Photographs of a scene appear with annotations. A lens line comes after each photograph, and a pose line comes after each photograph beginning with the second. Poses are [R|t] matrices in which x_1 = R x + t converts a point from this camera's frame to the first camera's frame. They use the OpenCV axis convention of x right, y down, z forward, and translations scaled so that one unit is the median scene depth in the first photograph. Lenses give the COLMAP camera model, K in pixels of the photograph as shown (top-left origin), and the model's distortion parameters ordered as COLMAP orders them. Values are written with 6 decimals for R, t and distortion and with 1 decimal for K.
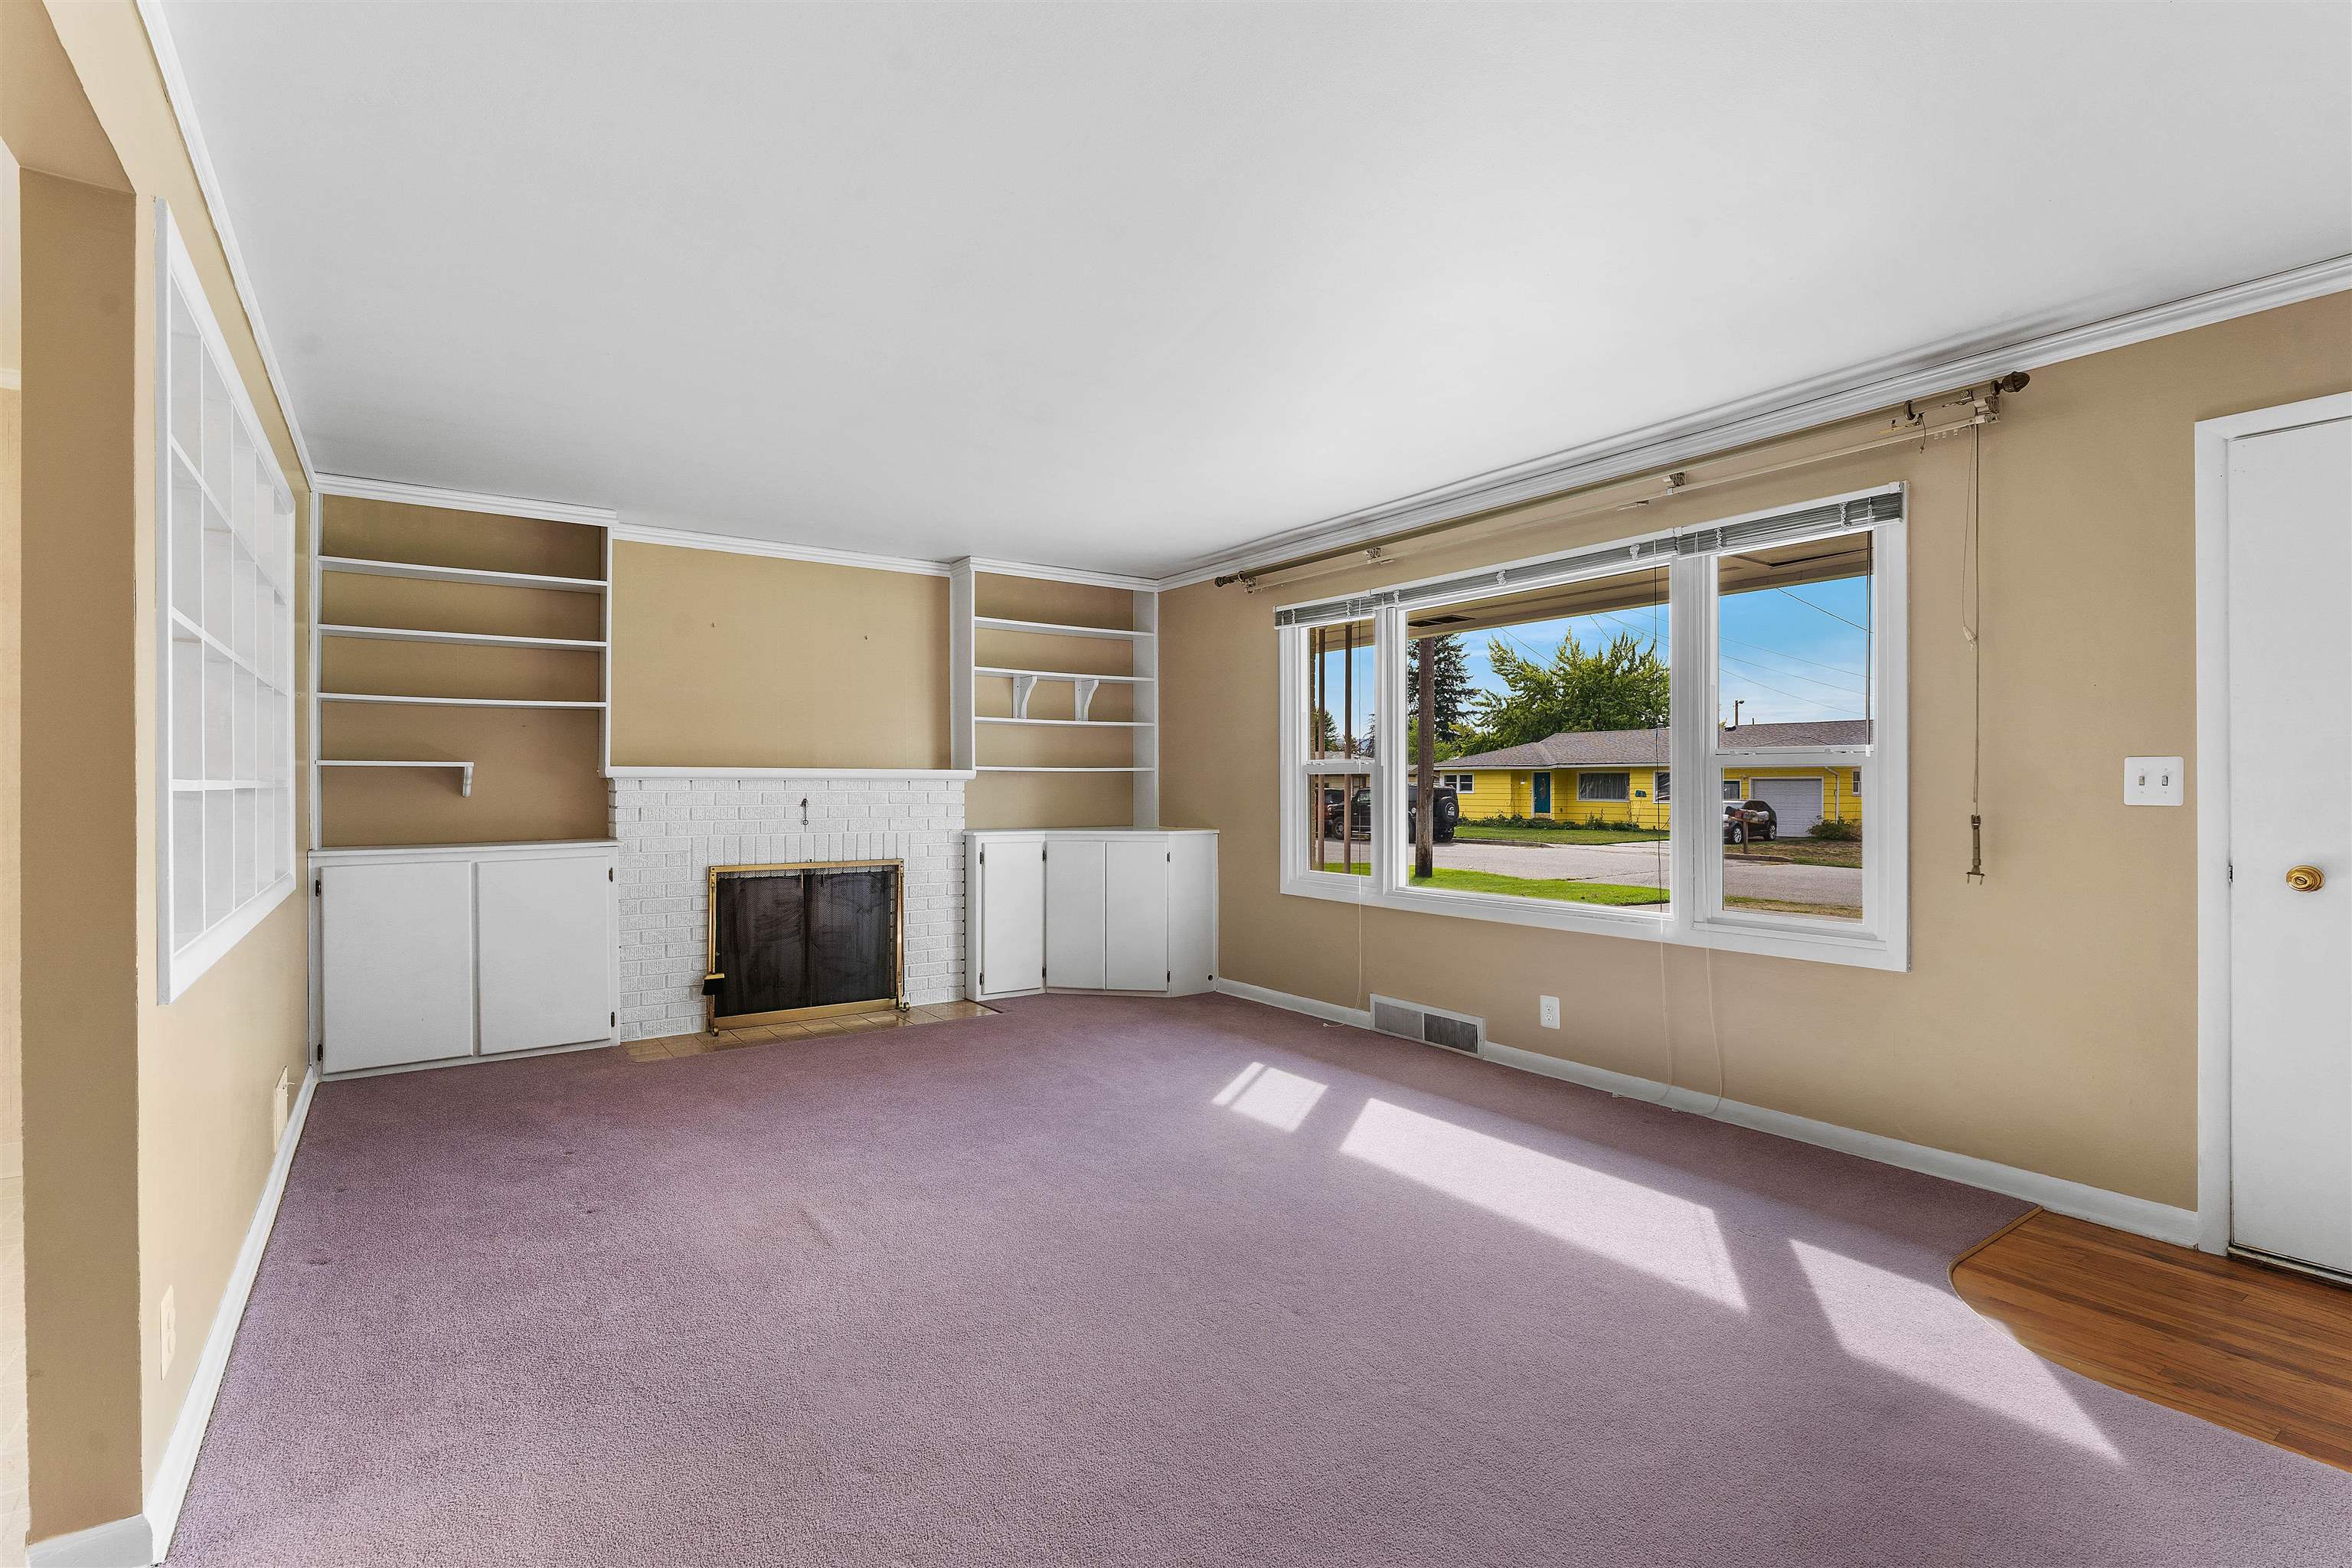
lens RADIAL K [[1081.1, 0, 1156.4], [0, 1081.1, 790.0], [0, 0, 1]] dist [-0.002576, -0.000512]
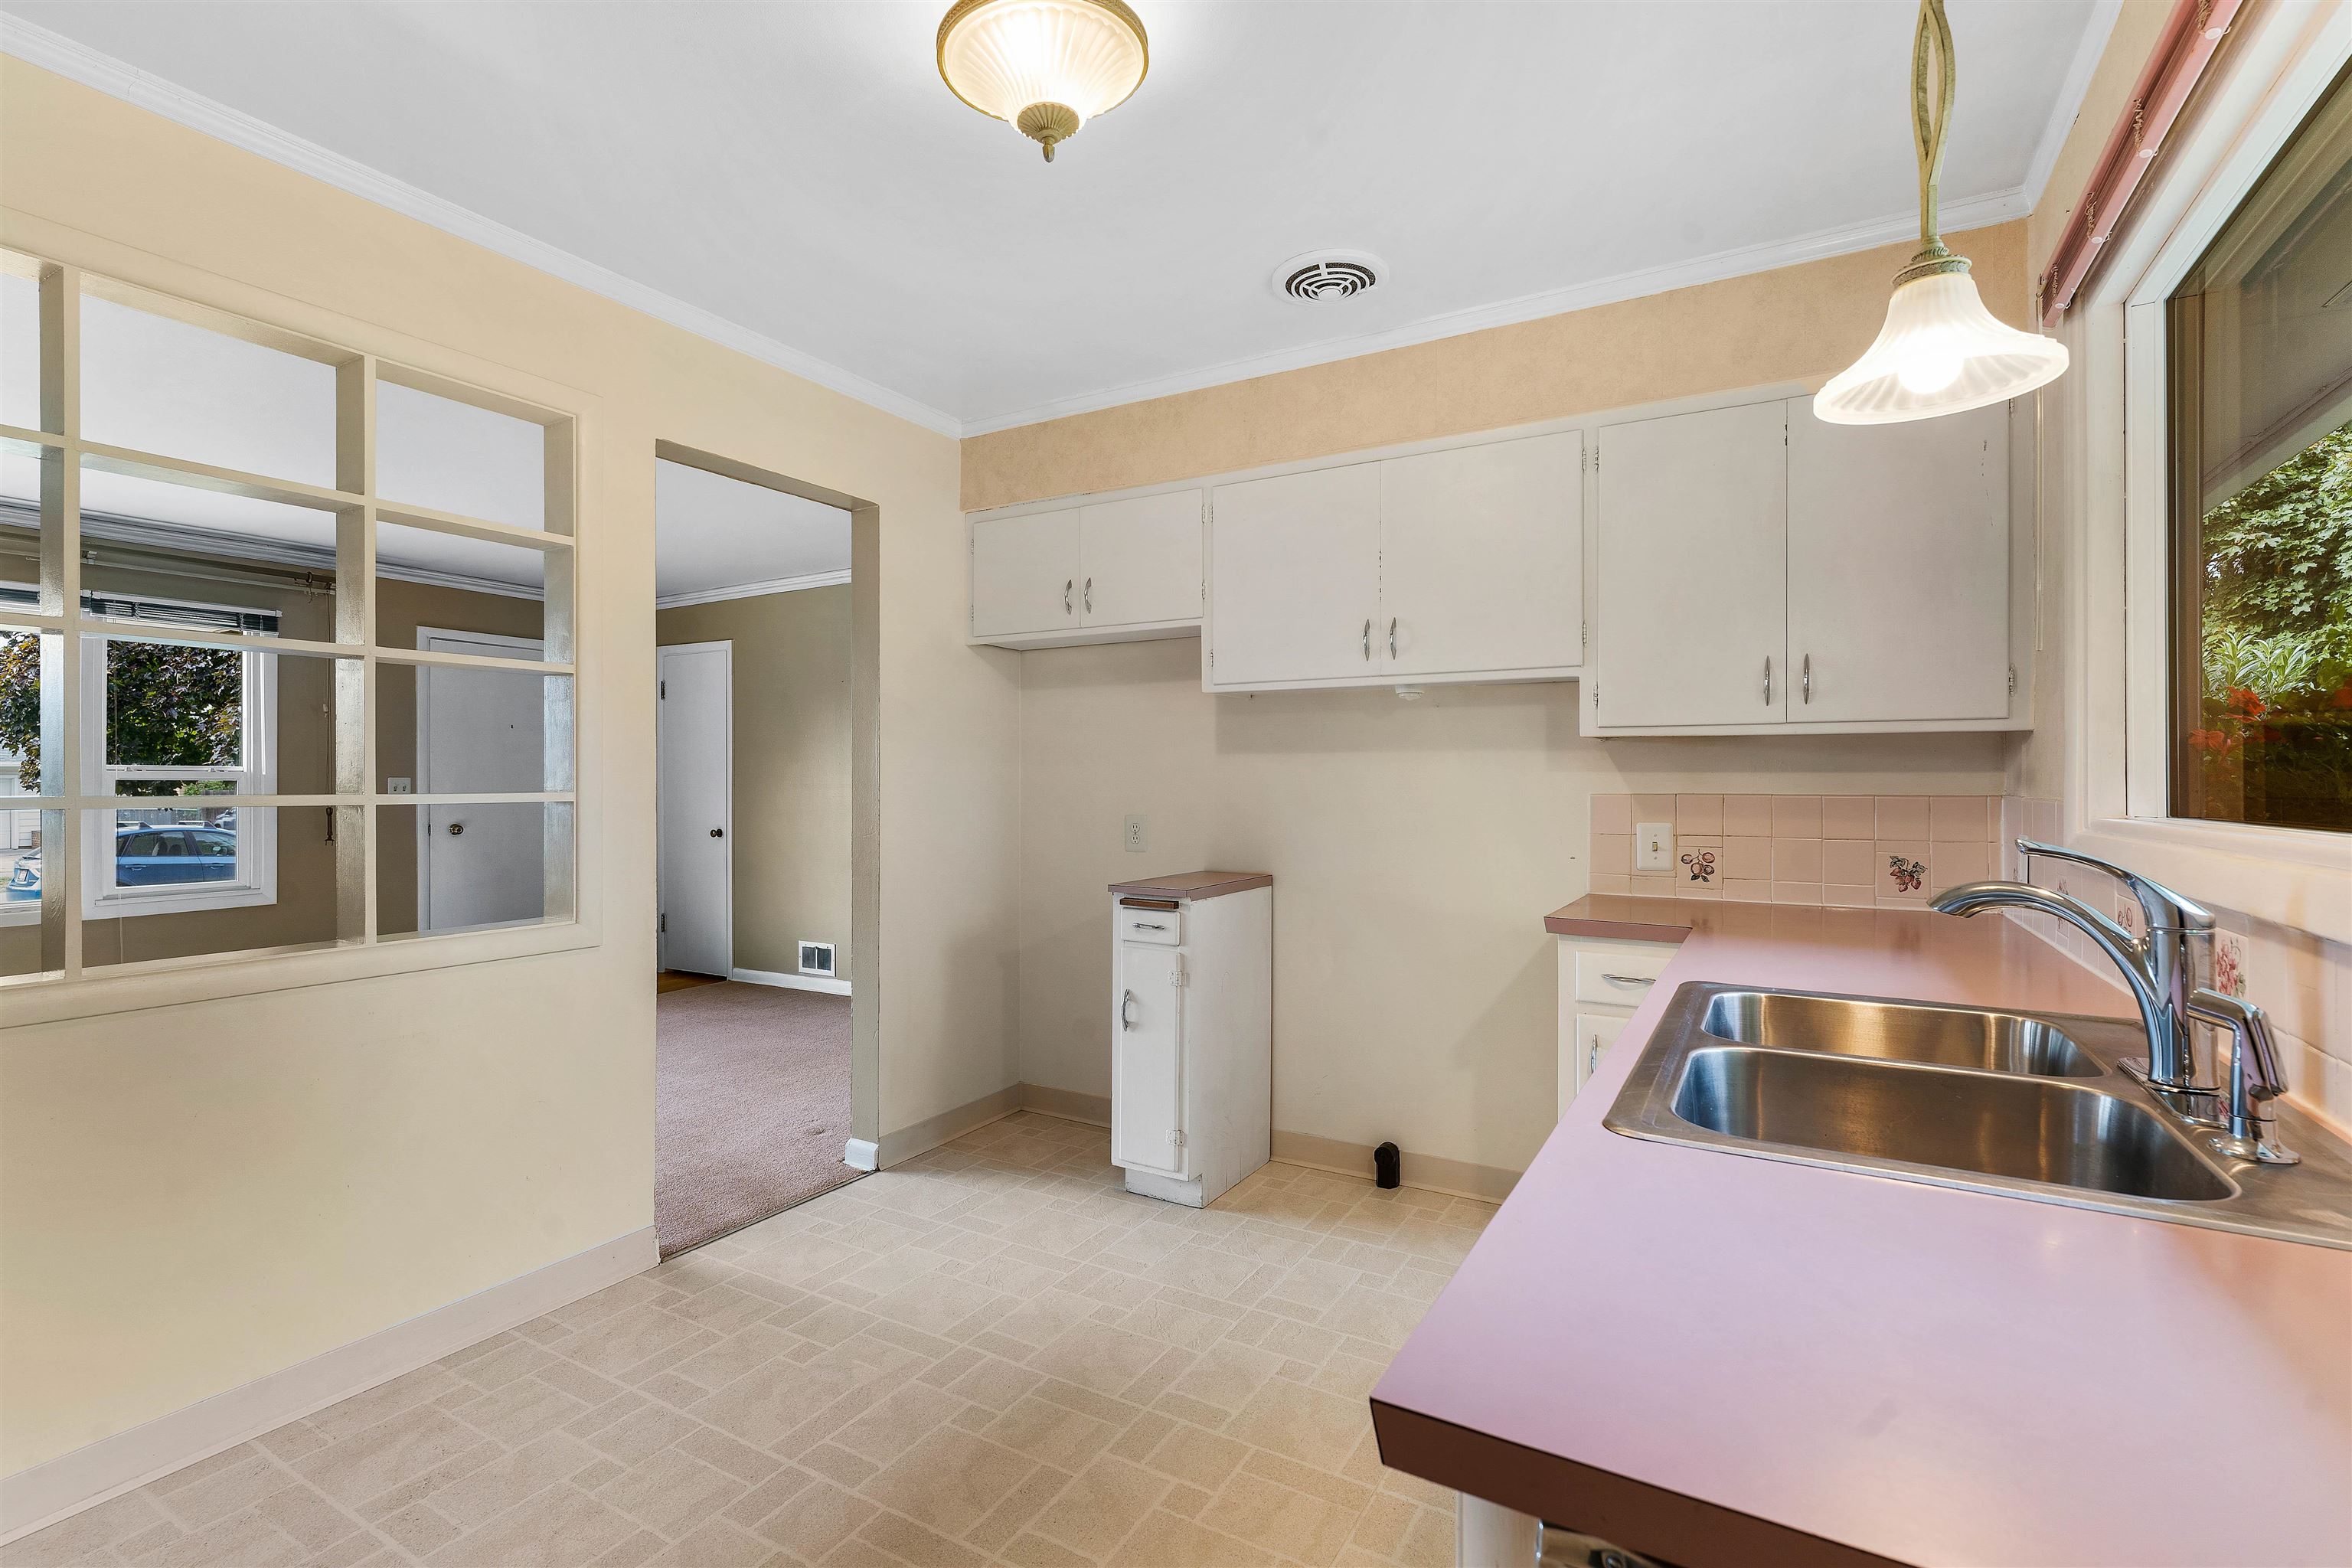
lens RADIAL K [[1073.7, 0, 1150.7], [0, 1073.7, 778.1], [0, 0, 1]] dist [0.003370, 0.000188]
pose [[-0.418301, 0.005086, 0.908294, -0.876573], [0.010375, 0.999946, -0.000821, -0.007289], [-0.908249, 0.009080, -0.418331, 0.298657]]
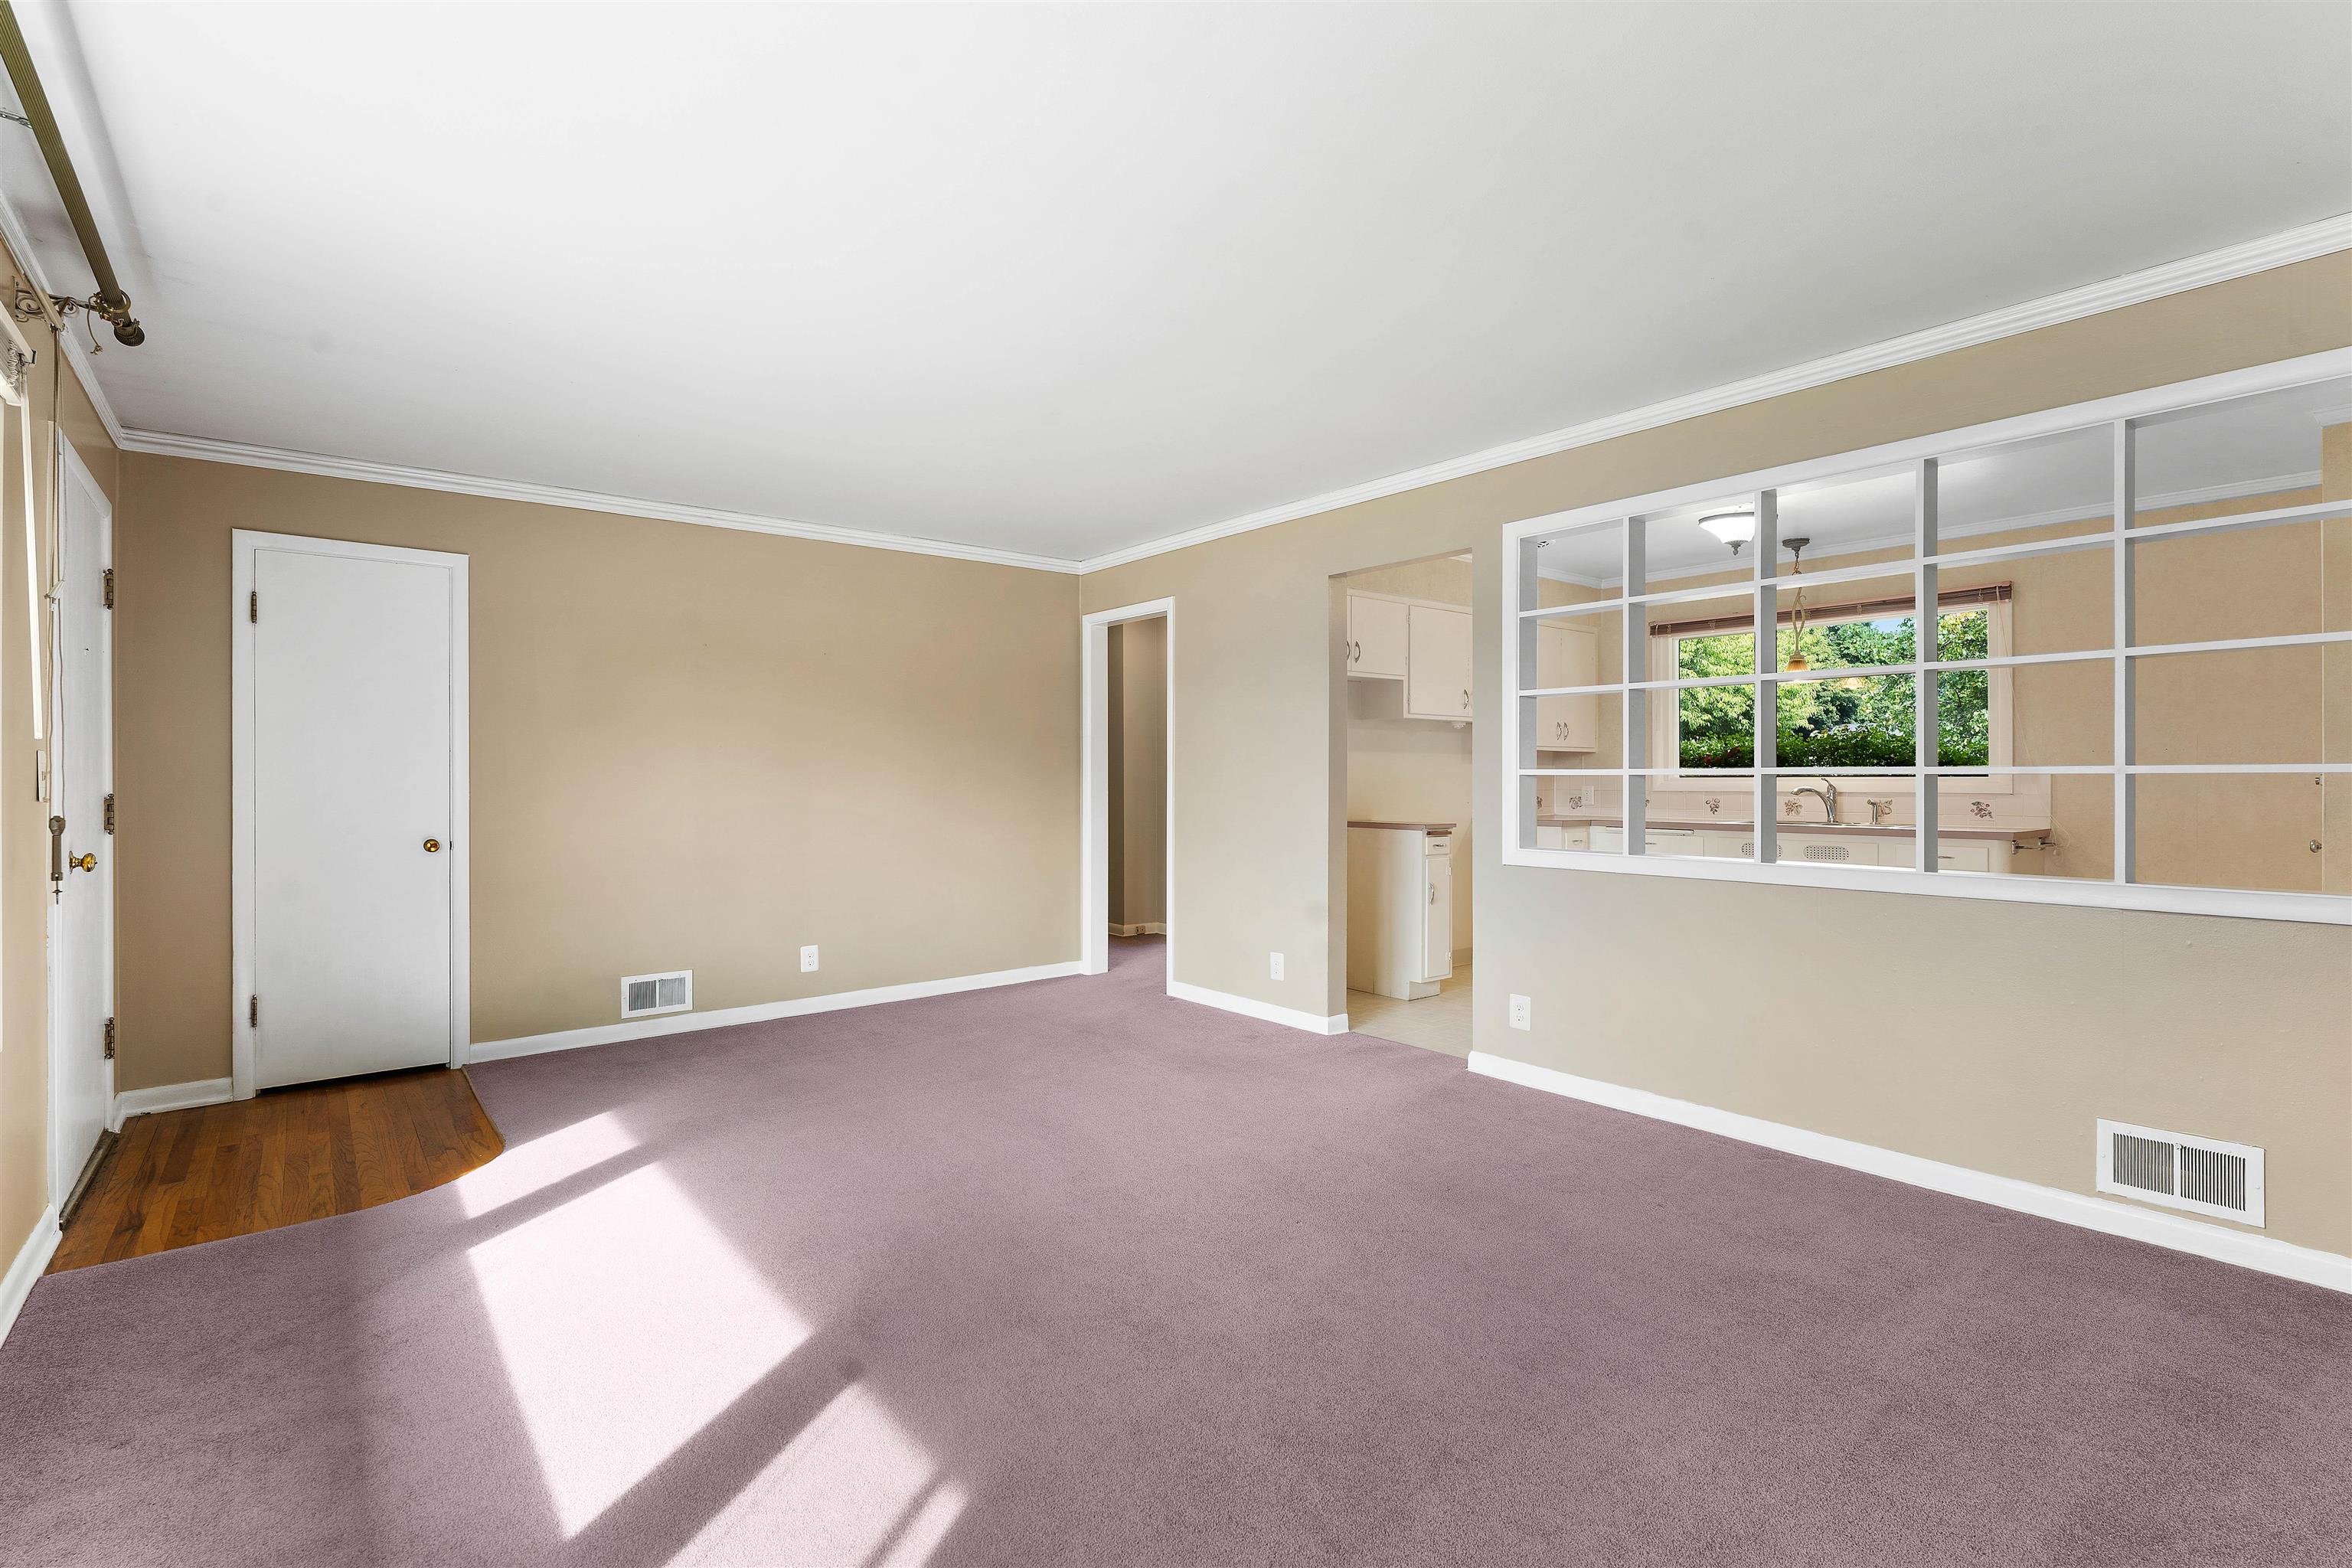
lens RADIAL K [[1088.3, 0, 1159.8], [0, 1088.3, 770.7], [0, 0, 1]] dist [0.003236, 0.000109]
pose [[-0.997597, 0.004271, -0.069158, -0.000652], [0.004022, 0.999985, 0.003735, -0.007039], [0.069173, 0.003448, -0.997599, 1.114448]]
